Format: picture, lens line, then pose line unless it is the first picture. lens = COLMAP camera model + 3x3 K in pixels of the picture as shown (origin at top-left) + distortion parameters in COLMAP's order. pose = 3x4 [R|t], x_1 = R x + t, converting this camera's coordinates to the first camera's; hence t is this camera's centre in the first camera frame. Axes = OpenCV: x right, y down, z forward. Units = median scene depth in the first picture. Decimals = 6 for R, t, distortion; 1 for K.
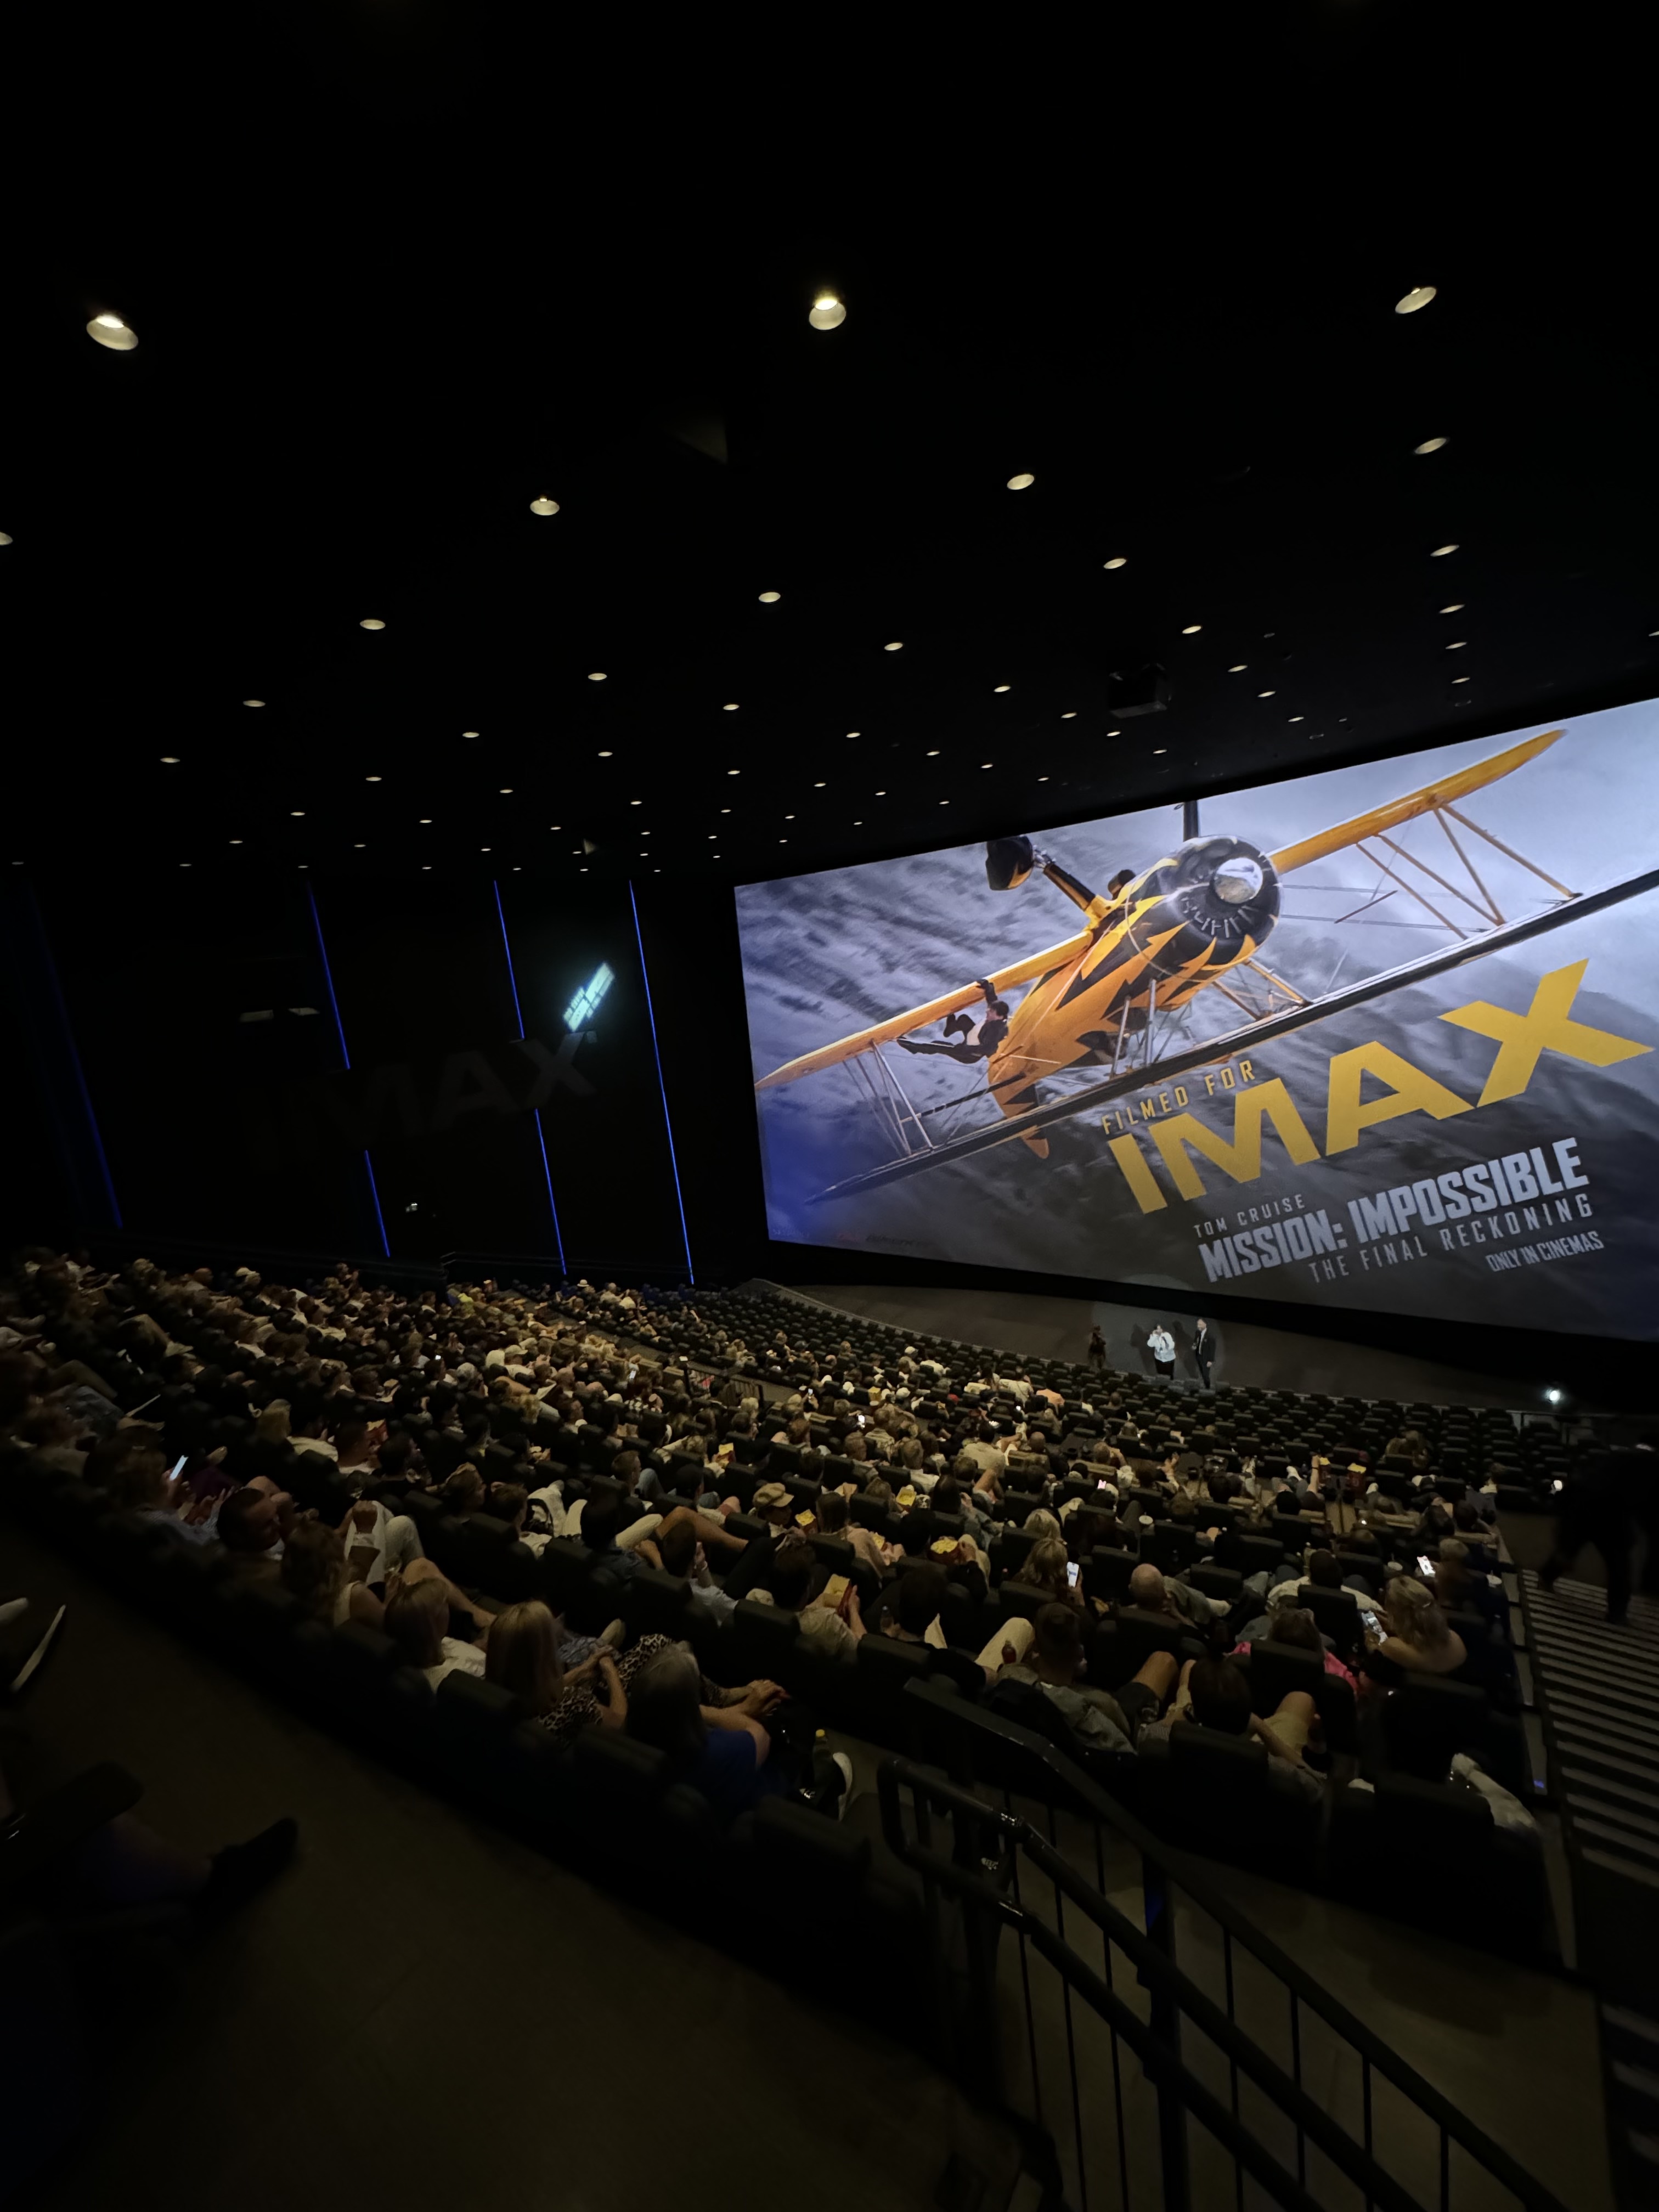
lens RADIAL K [[892.5, 0, 829.5], [0, 892.5, 1106.0], [0, 0, 1]] dist [0.009019, 0.000054]
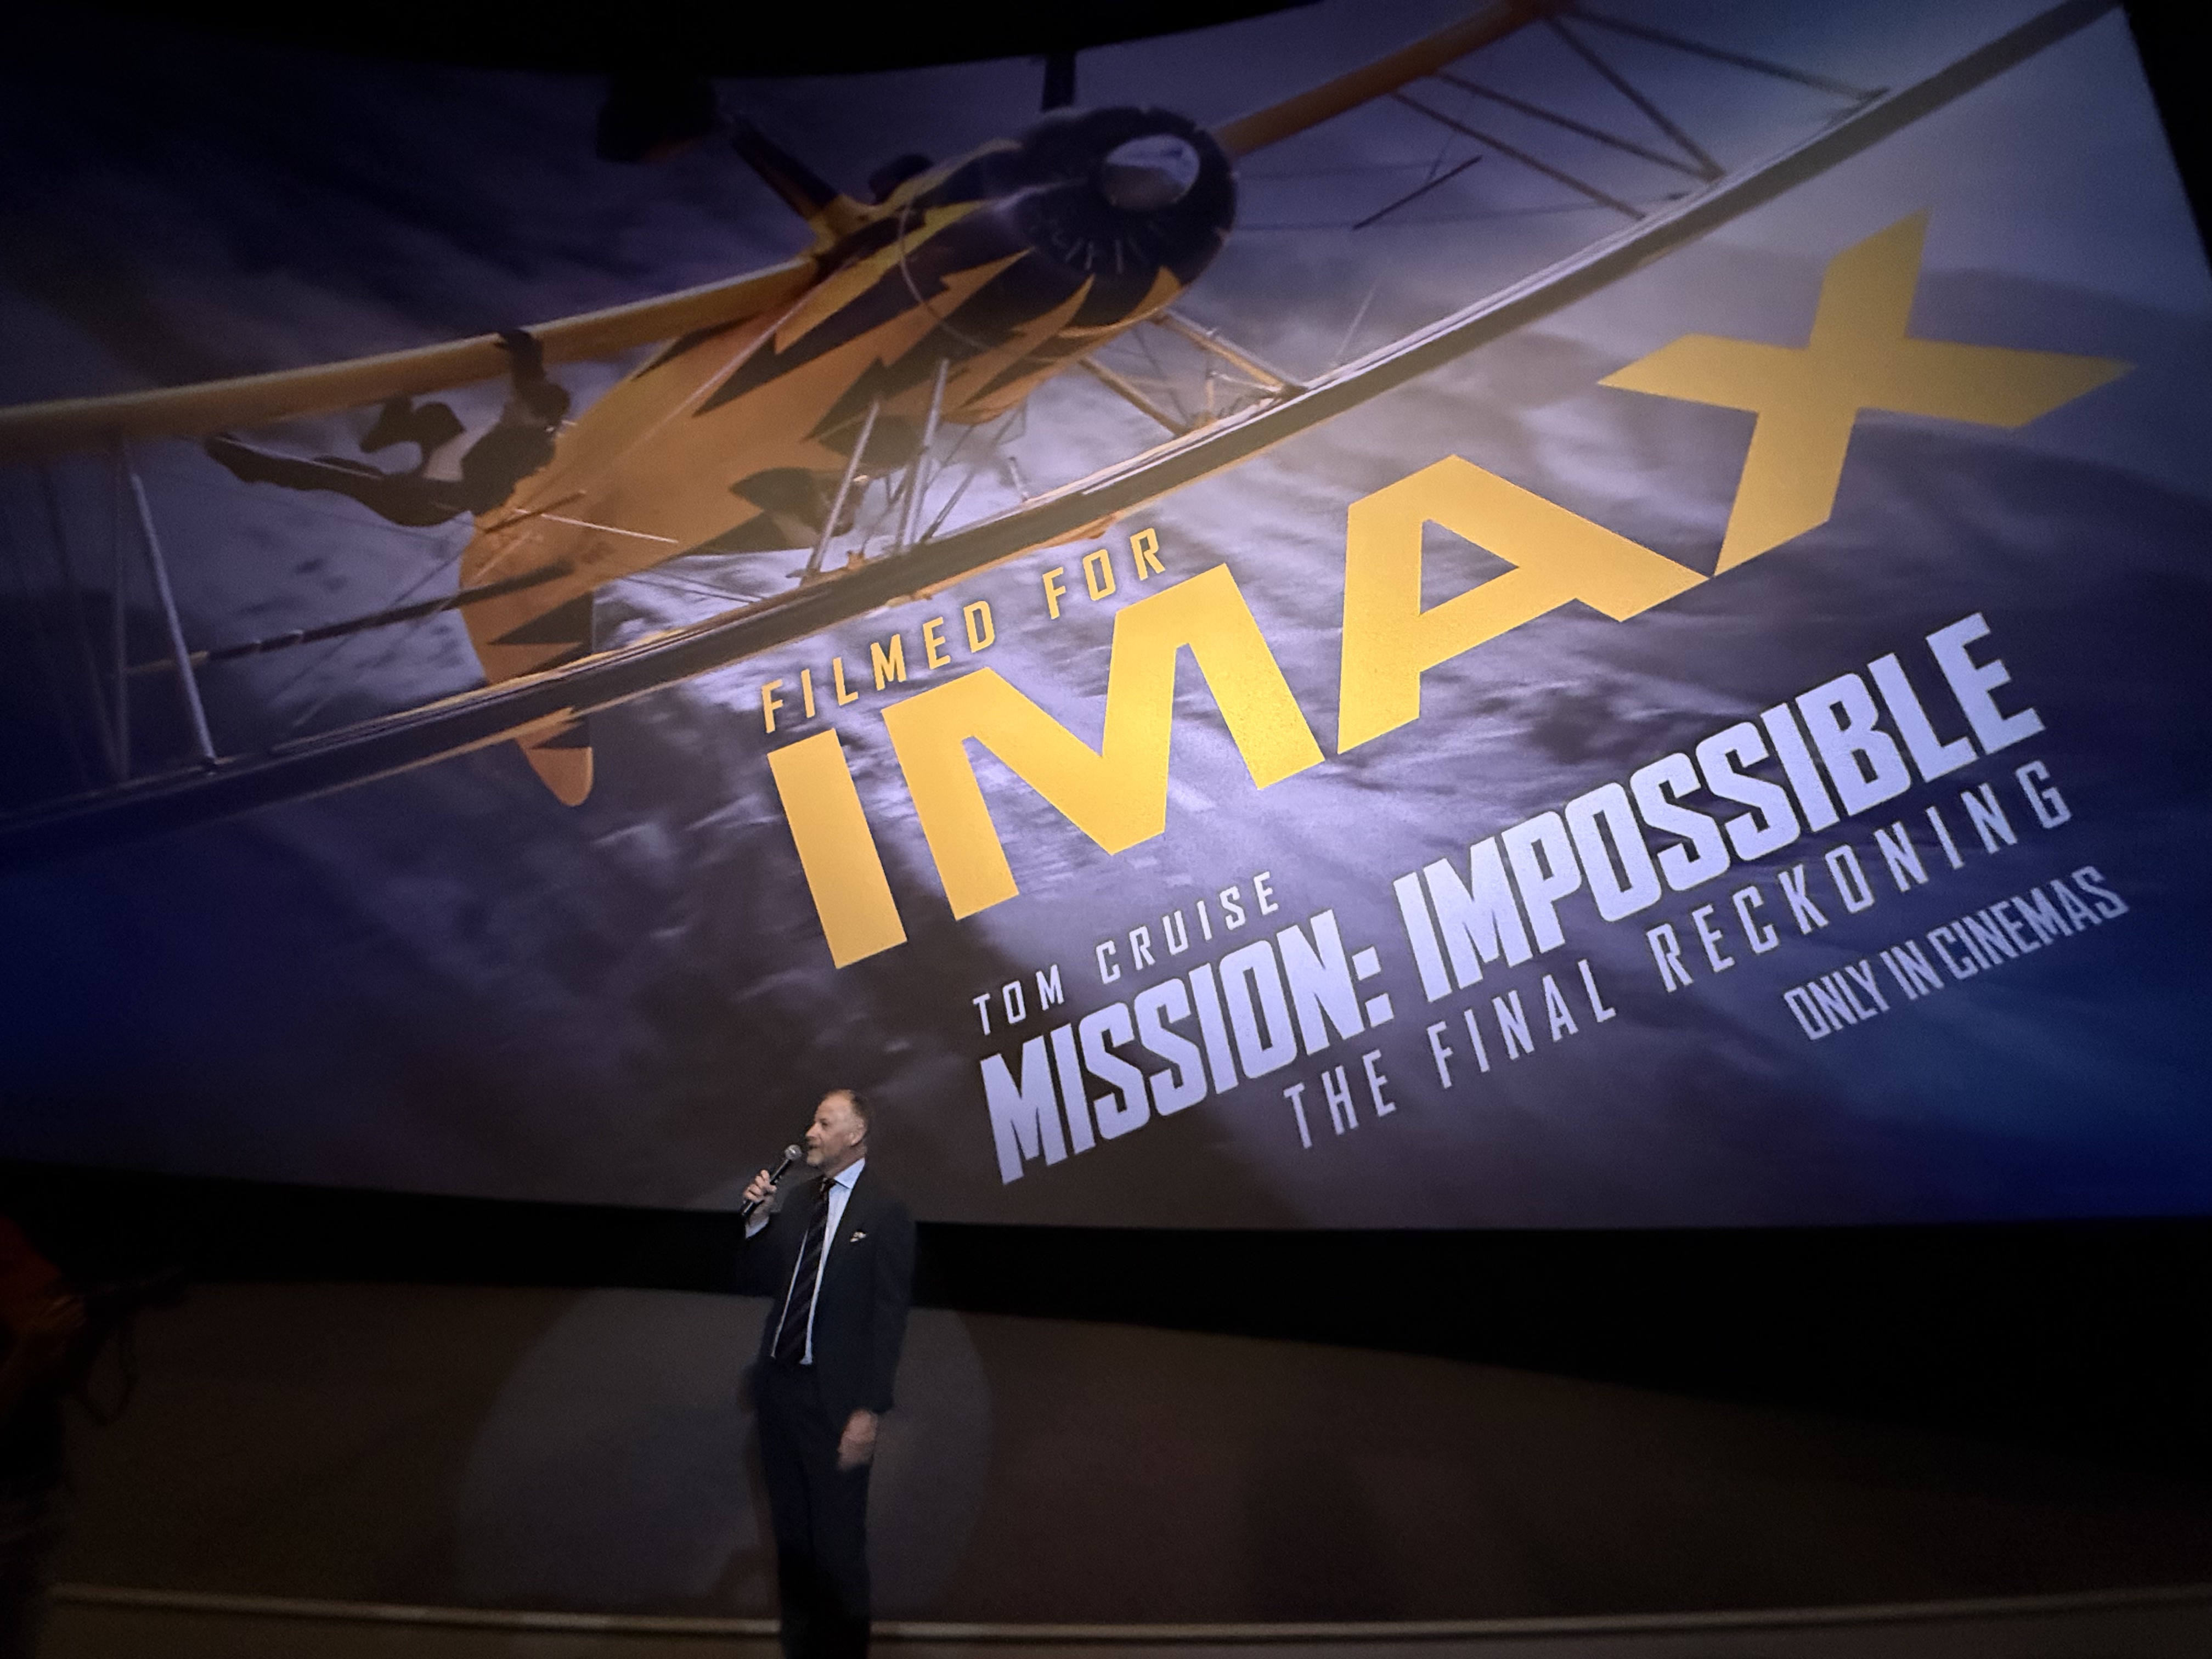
lens RADIAL K [[894.4, 0, 1106.0], [0, 894.4, 829.5], [0, 0, 1]] dist [-0.000403, 0.000087]
pose [[0.853117, 0.233744, 0.466428, 0.303587], [-0.042439, 0.922149, -0.384500, 0.221742], [-0.519991, 0.308229, 0.796621, 0.748554]]
